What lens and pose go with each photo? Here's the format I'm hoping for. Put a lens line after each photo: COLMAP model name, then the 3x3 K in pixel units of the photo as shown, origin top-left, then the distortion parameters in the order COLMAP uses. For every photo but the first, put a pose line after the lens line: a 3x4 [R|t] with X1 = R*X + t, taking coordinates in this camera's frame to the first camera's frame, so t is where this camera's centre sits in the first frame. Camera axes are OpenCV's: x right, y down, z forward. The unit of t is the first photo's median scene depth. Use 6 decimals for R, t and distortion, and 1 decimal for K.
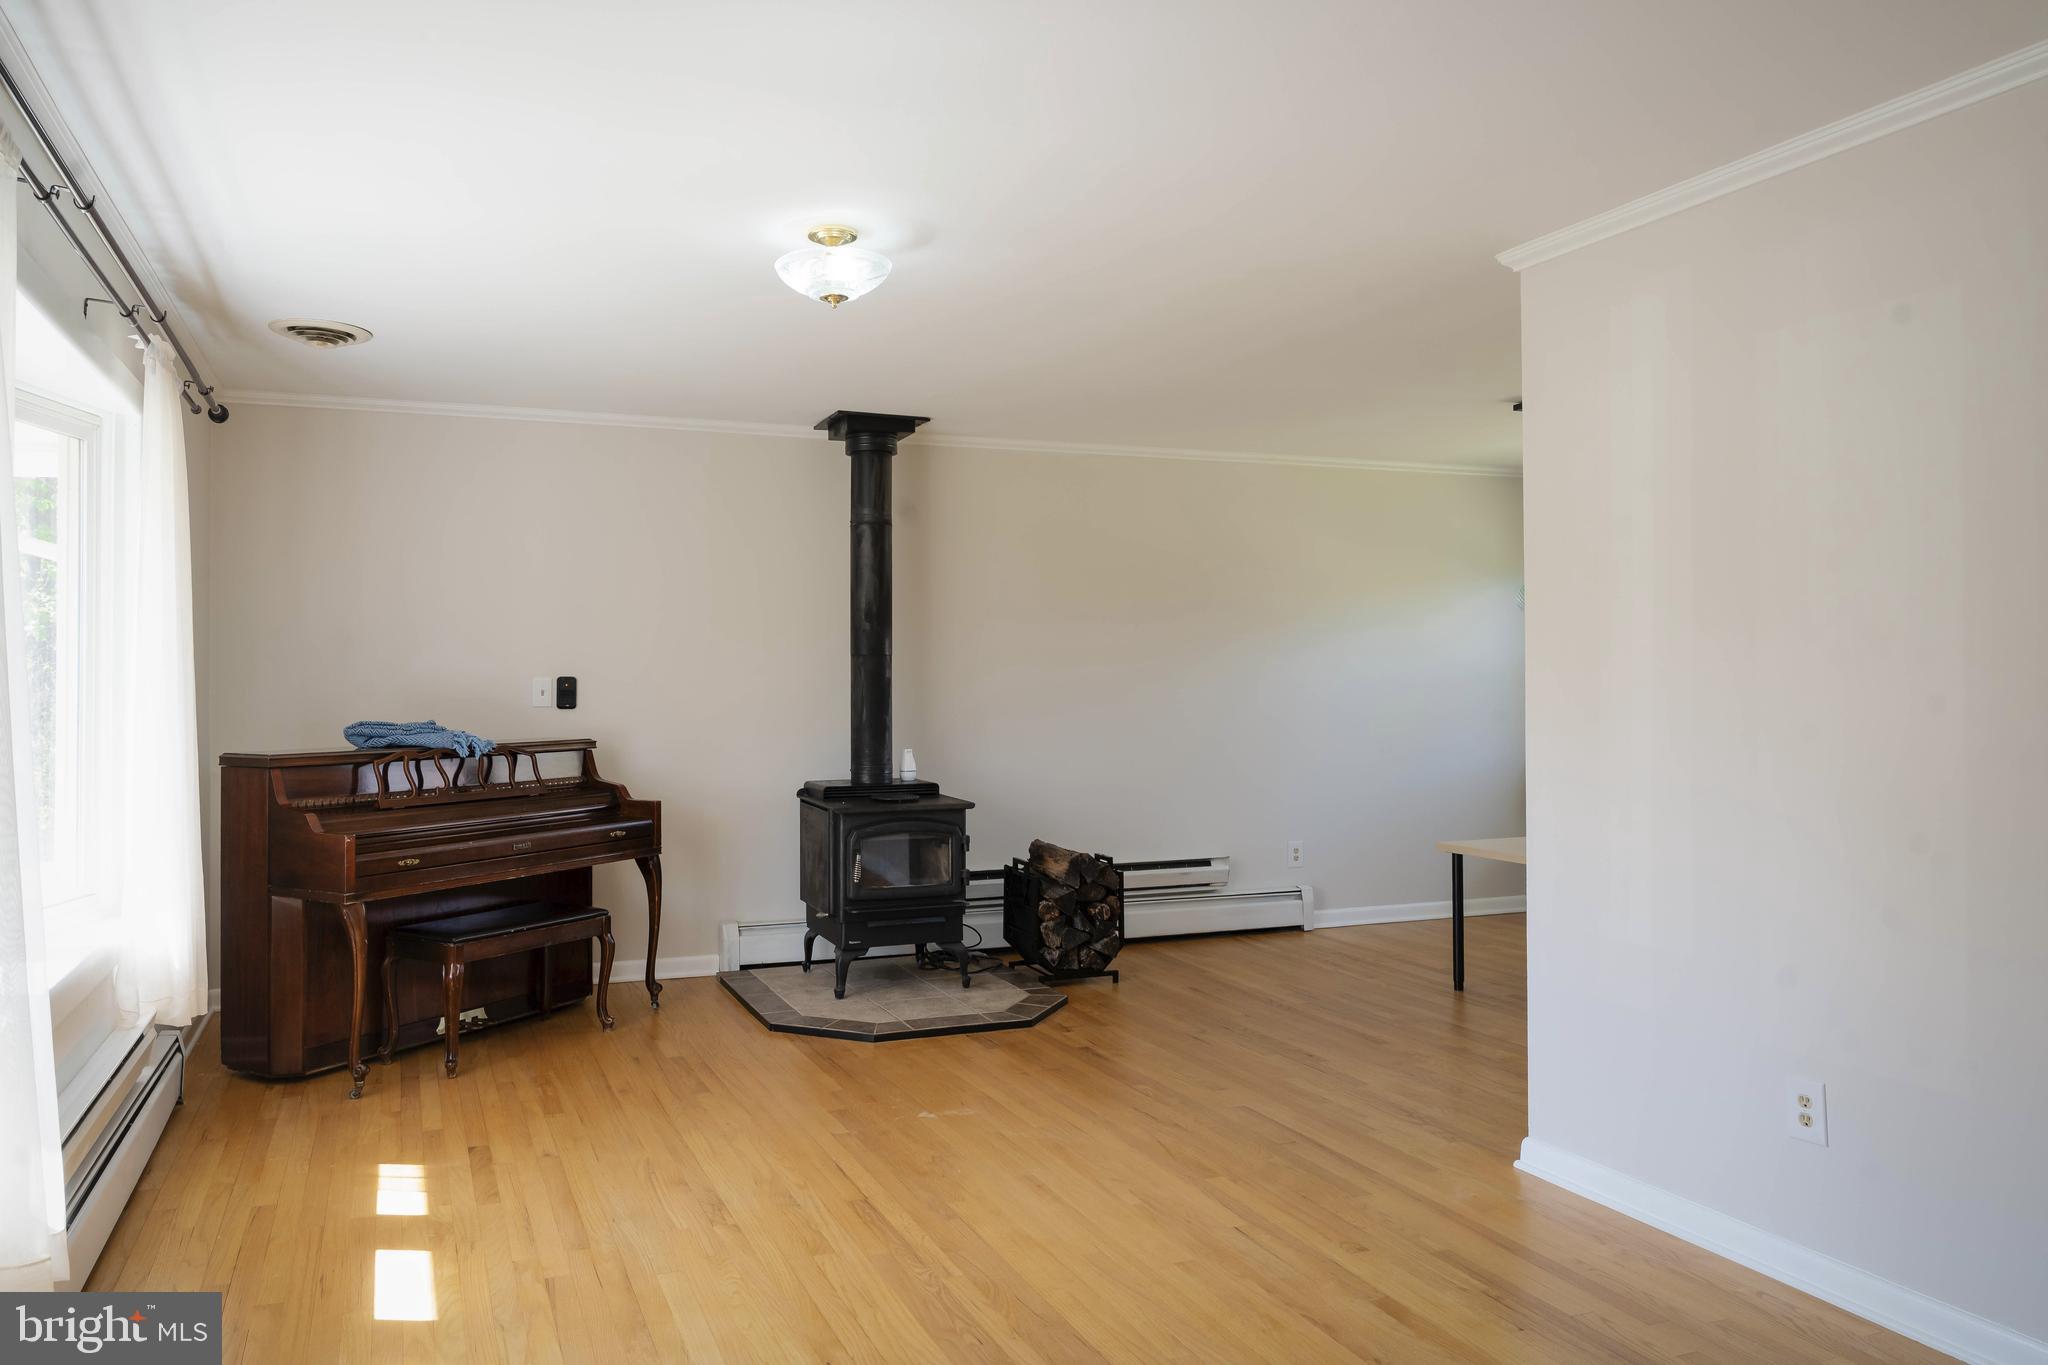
lens RADIAL K [[1615.0, 0, 1024.0], [0, 1615.0, 682.5], [0, 0, 1]] dist [-0.001250, 0.002822]
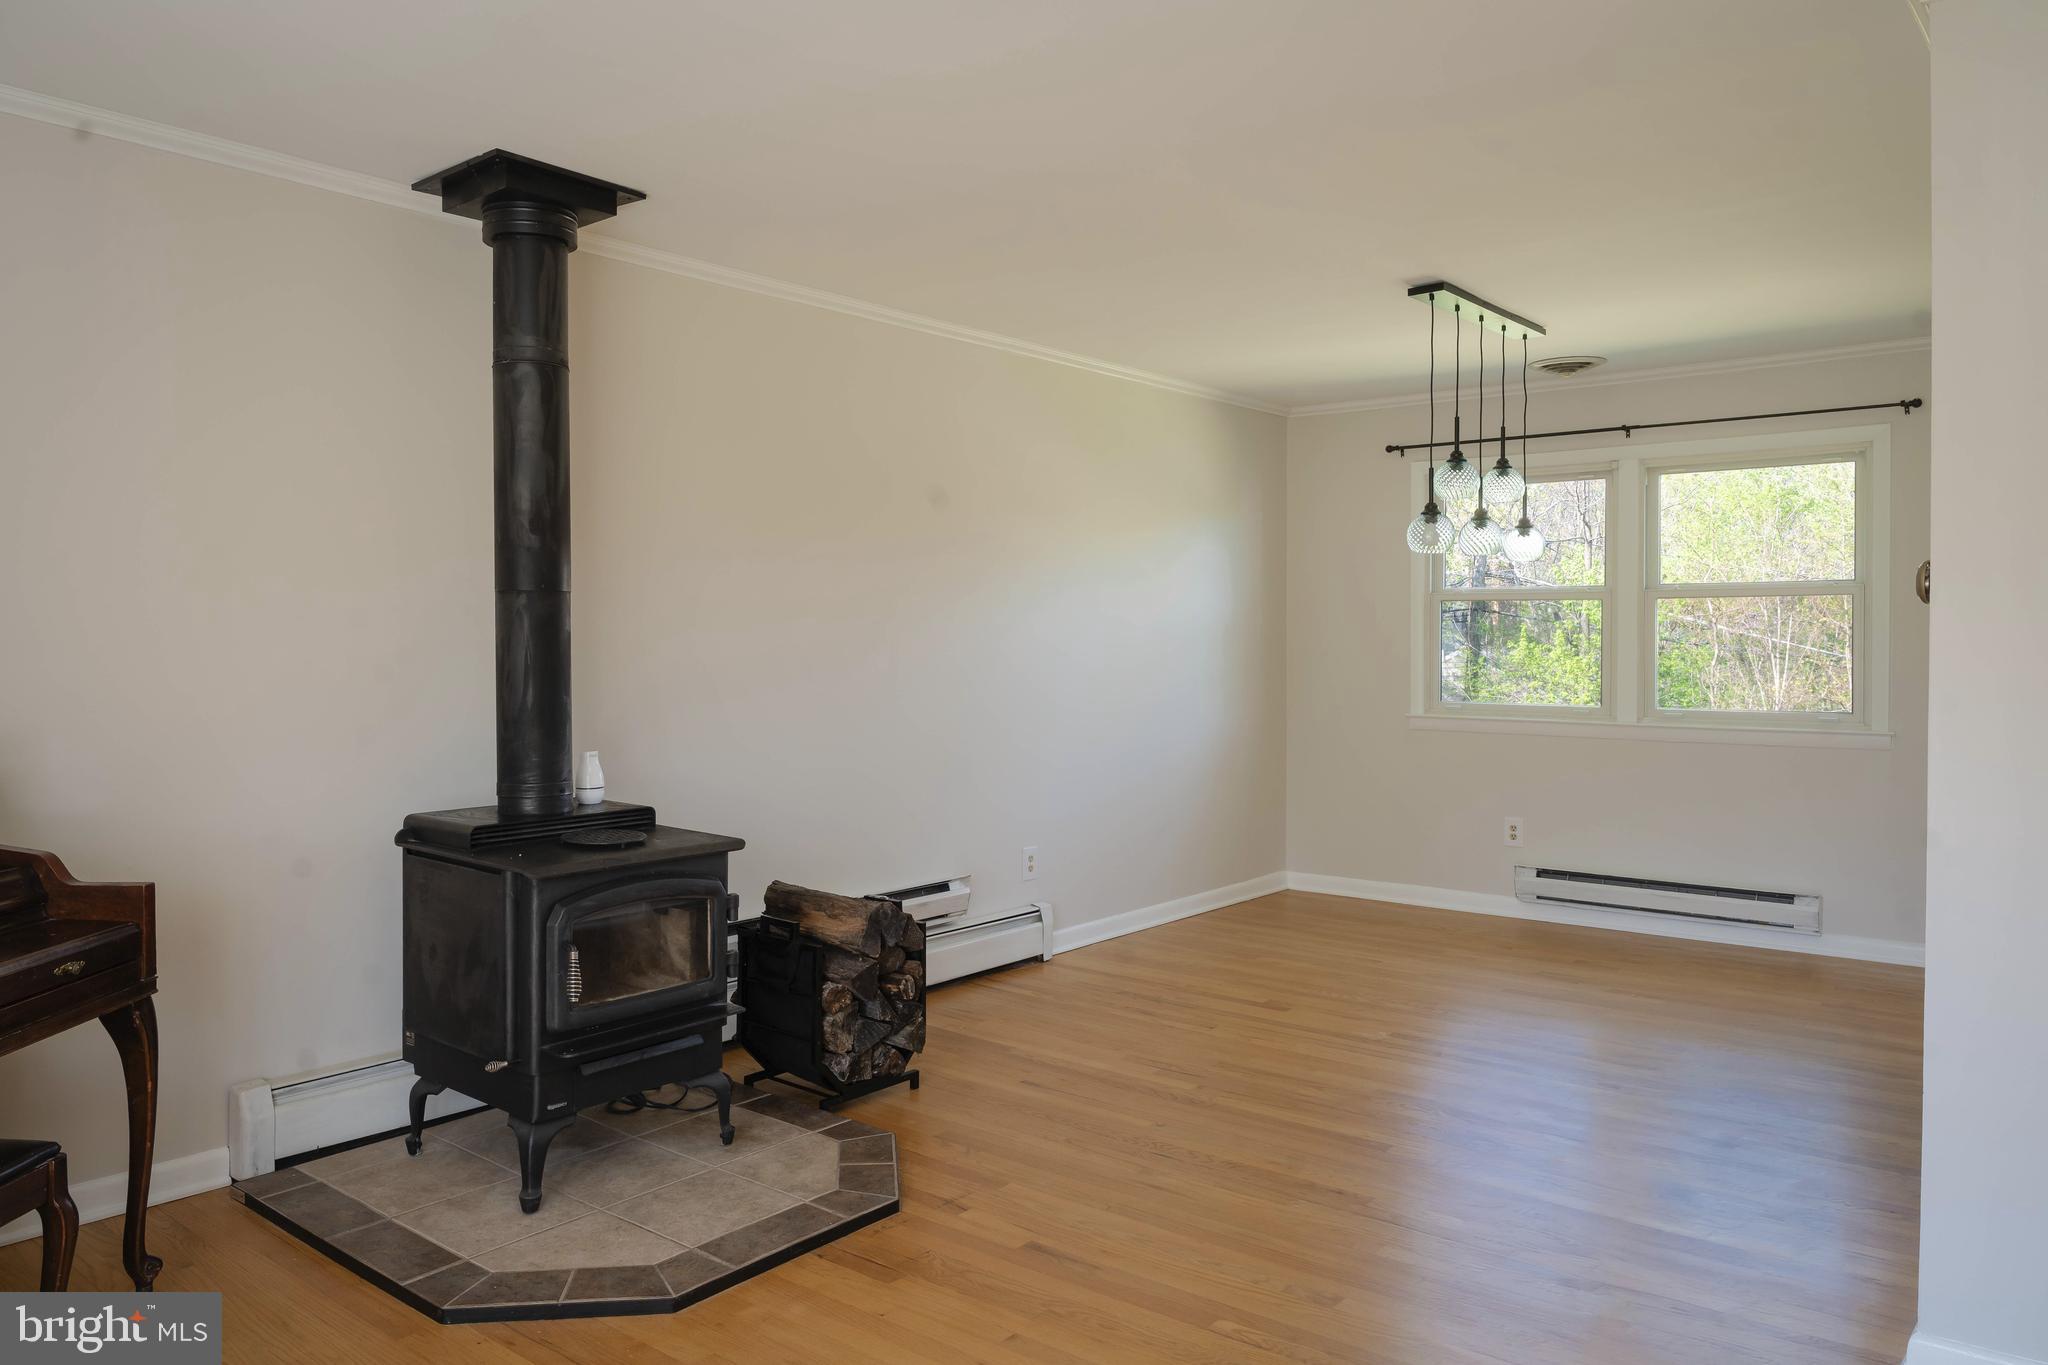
lens RADIAL K [[1425.4, 0, 1026.6], [0, 1425.4, 669.2], [0, 0, 1]] dist [-0.032053, 0.052089]
pose [[0.870454, -0.008425, 0.492177, -0.192577], [0.000173, 0.999859, 0.016810, 0.002388], [-0.492249, -0.014547, 0.870333, 0.470947]]
